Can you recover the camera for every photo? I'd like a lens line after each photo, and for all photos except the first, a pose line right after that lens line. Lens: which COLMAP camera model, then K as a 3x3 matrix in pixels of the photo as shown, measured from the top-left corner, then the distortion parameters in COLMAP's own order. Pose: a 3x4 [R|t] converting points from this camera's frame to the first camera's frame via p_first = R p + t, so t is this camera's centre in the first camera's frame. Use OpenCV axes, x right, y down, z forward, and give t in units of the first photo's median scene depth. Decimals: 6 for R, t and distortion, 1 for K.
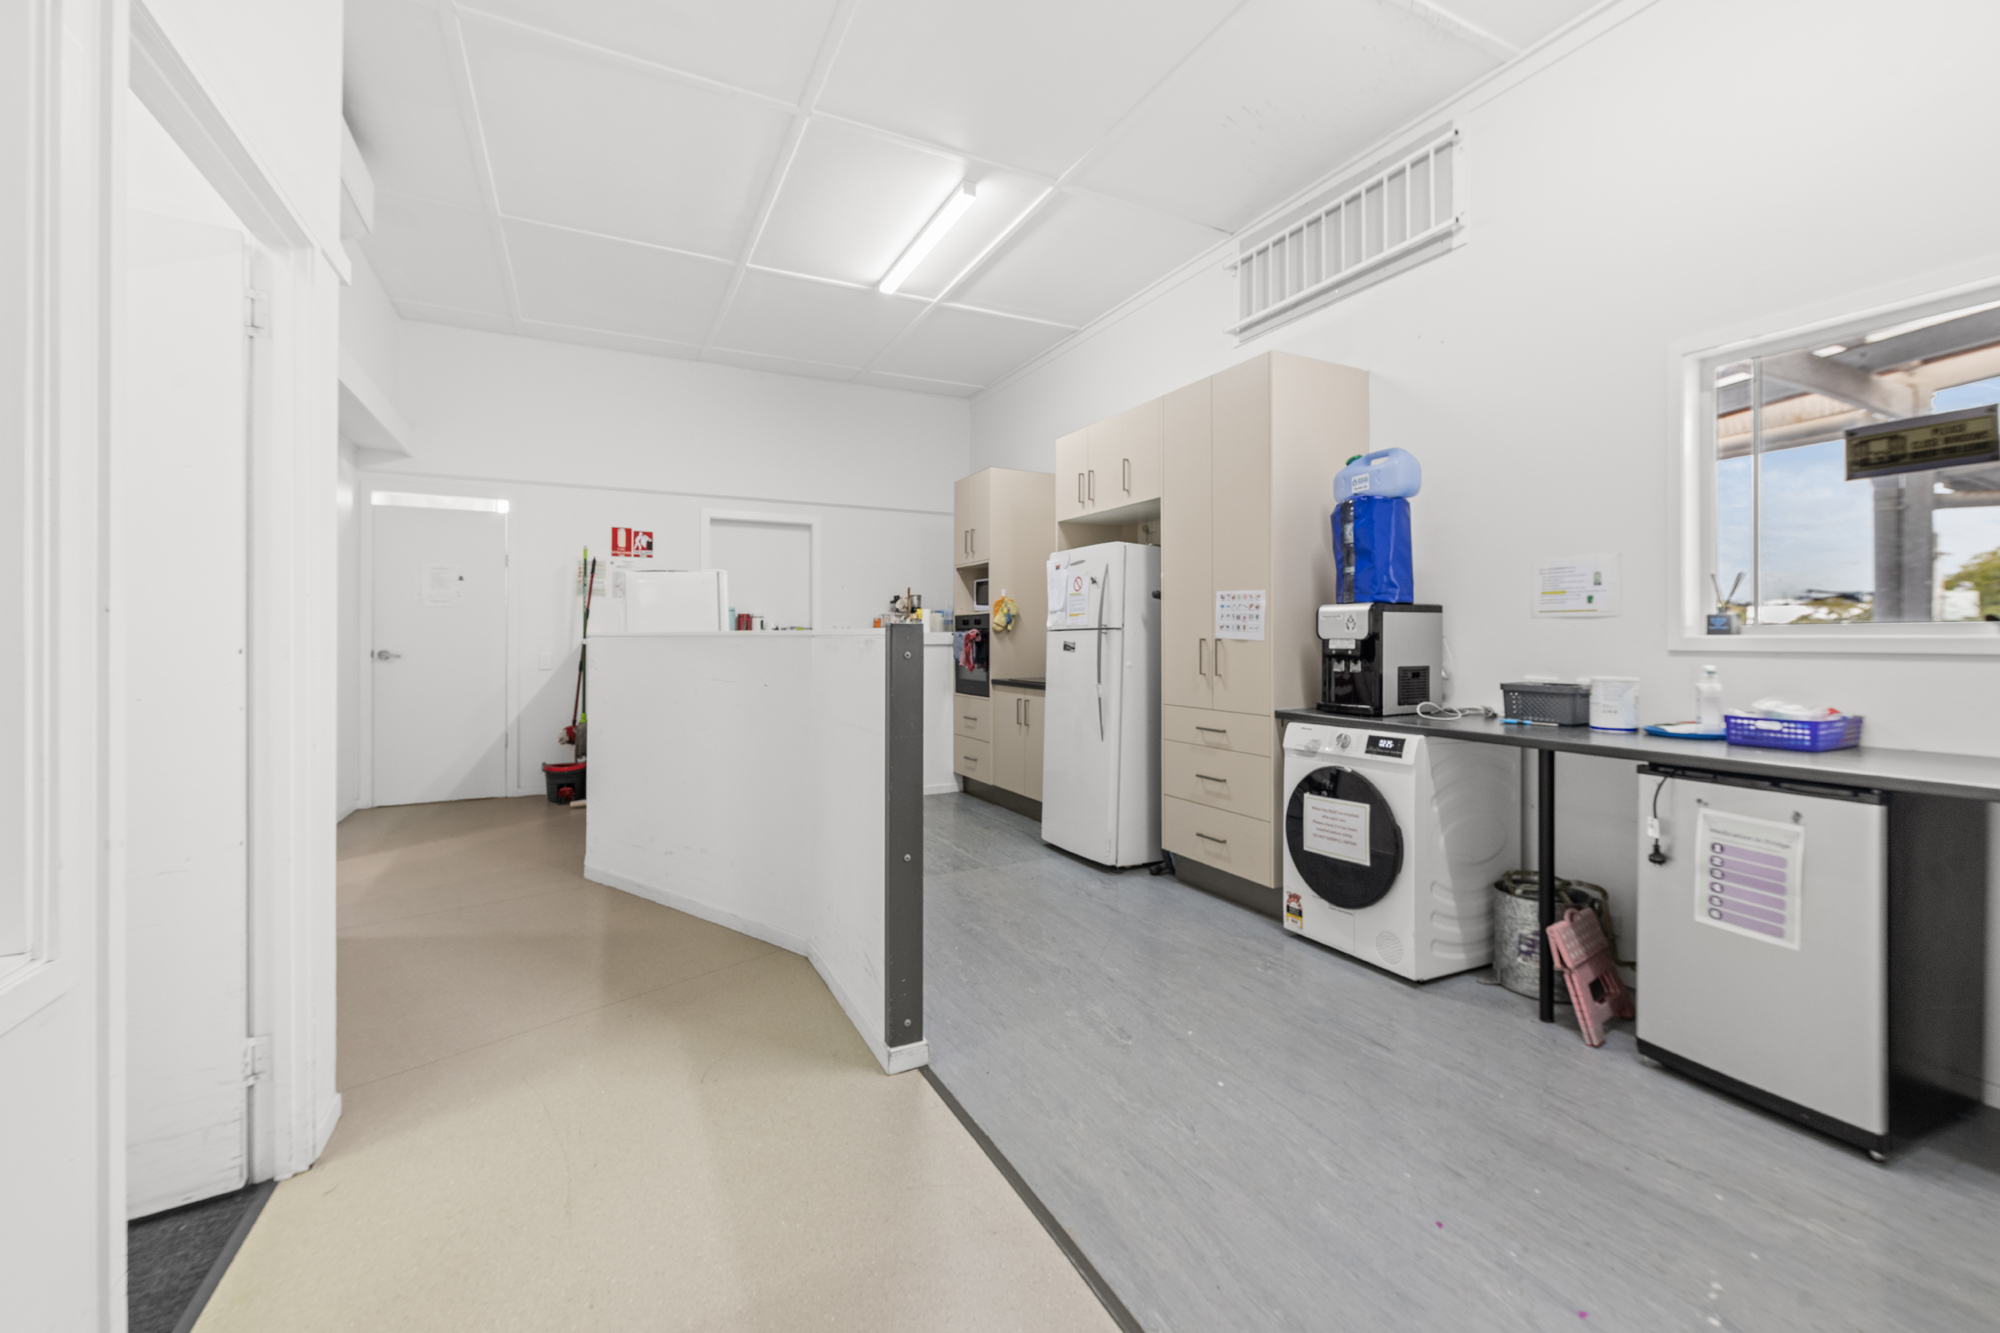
lens RADIAL K [[869.4, 0, 1009.5], [0, 869.4, 651.8], [0, 0, 1]] dist [-0.001497, 0.000005]
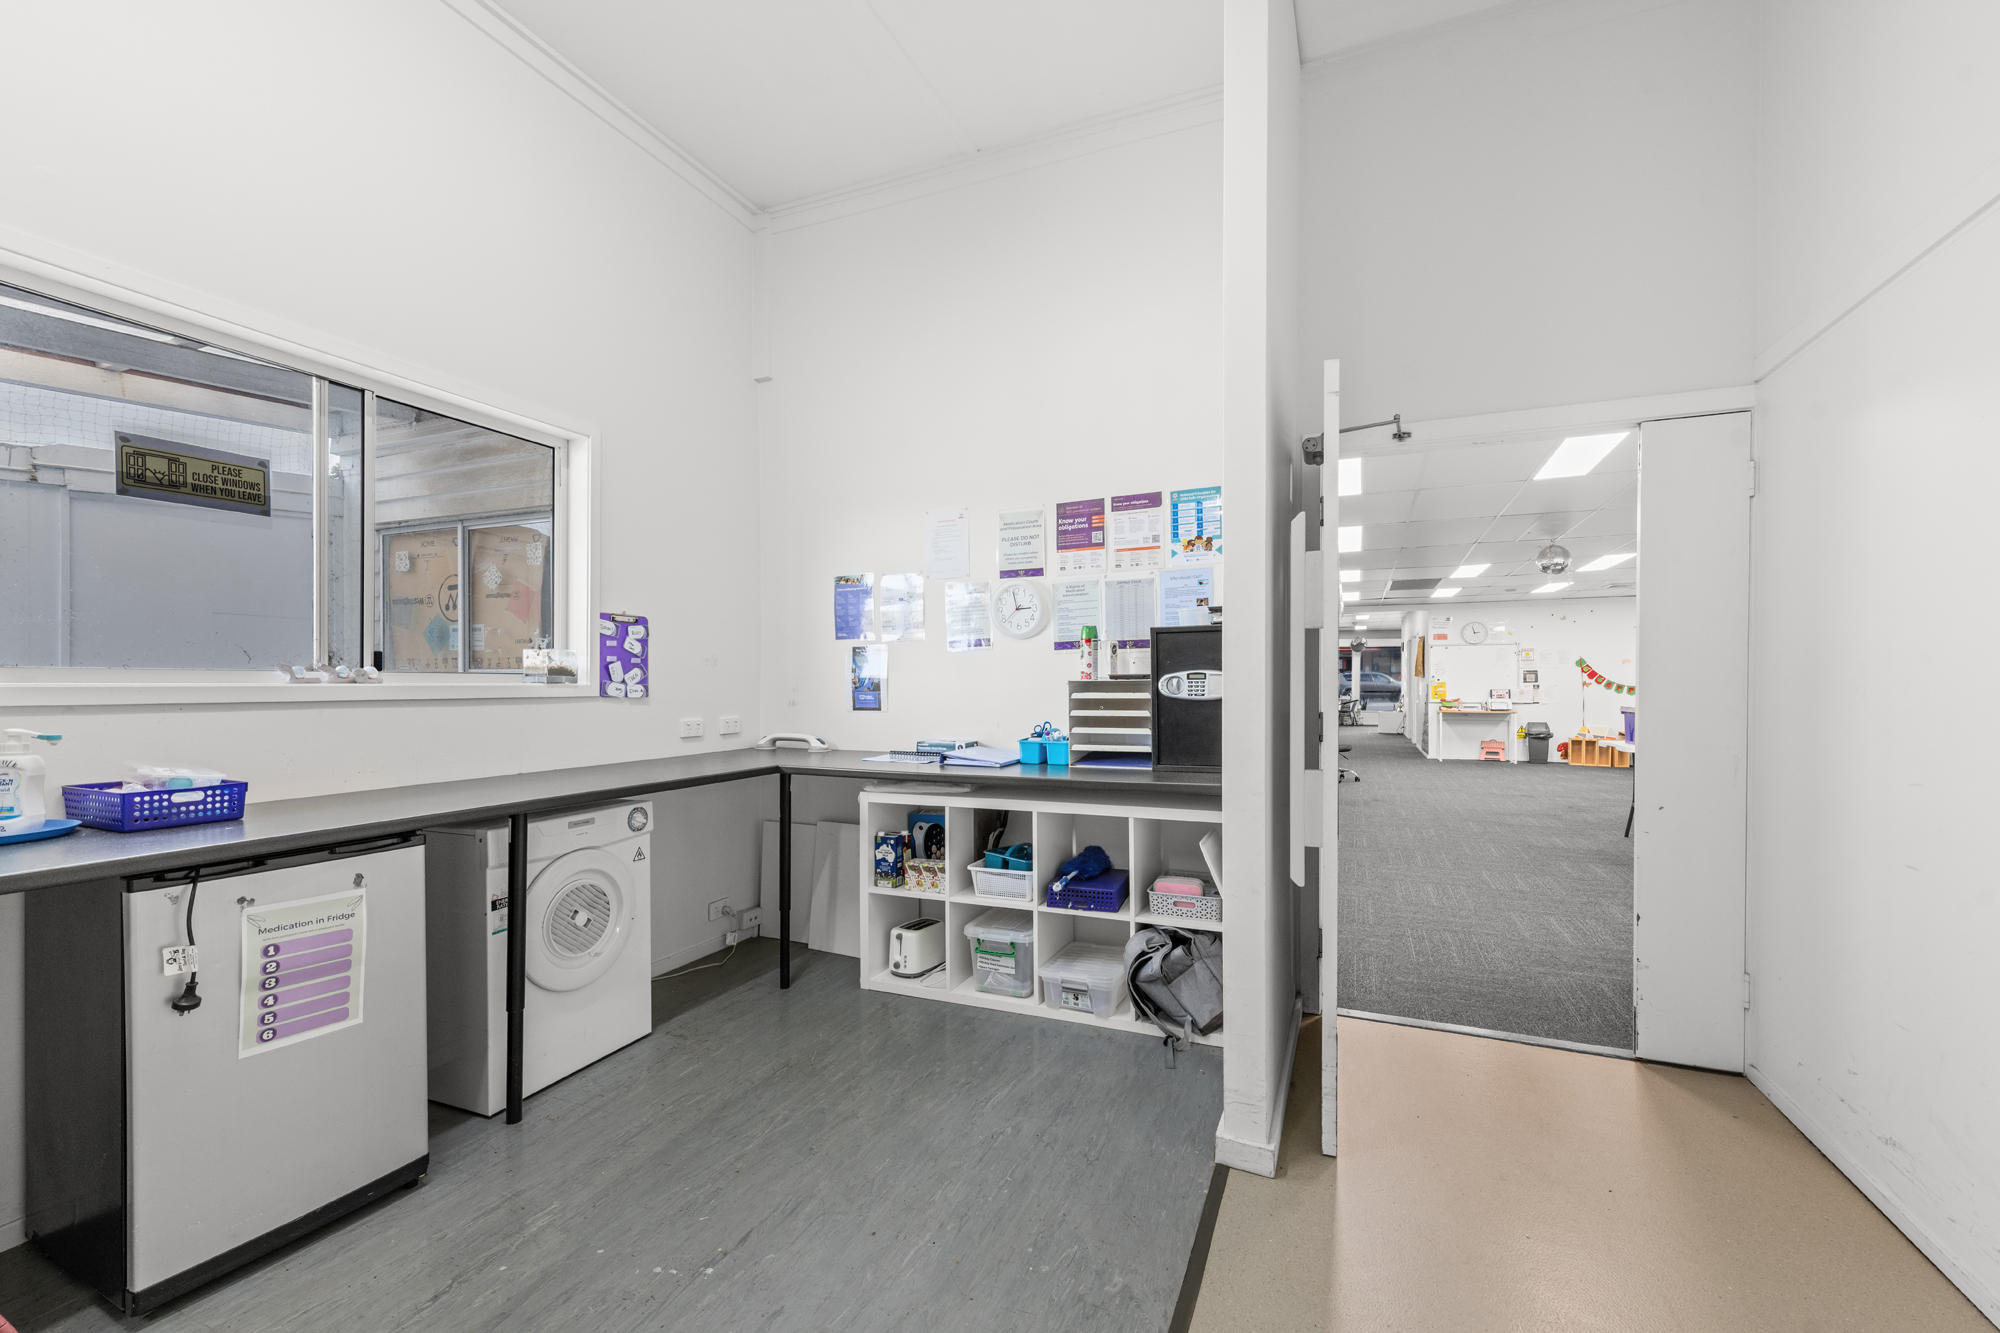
lens RADIAL K [[849.4, 0, 1011.2], [0, 849.4, 683.8], [0, 0, 1]] dist [0.010489, -0.001125]
pose [[-0.668249, -0.001976, 0.743935, -0.225955], [0.007761, 0.999924, 0.009627, -0.021429], [-0.743897, 0.012207, -0.668182, 1.030759]]
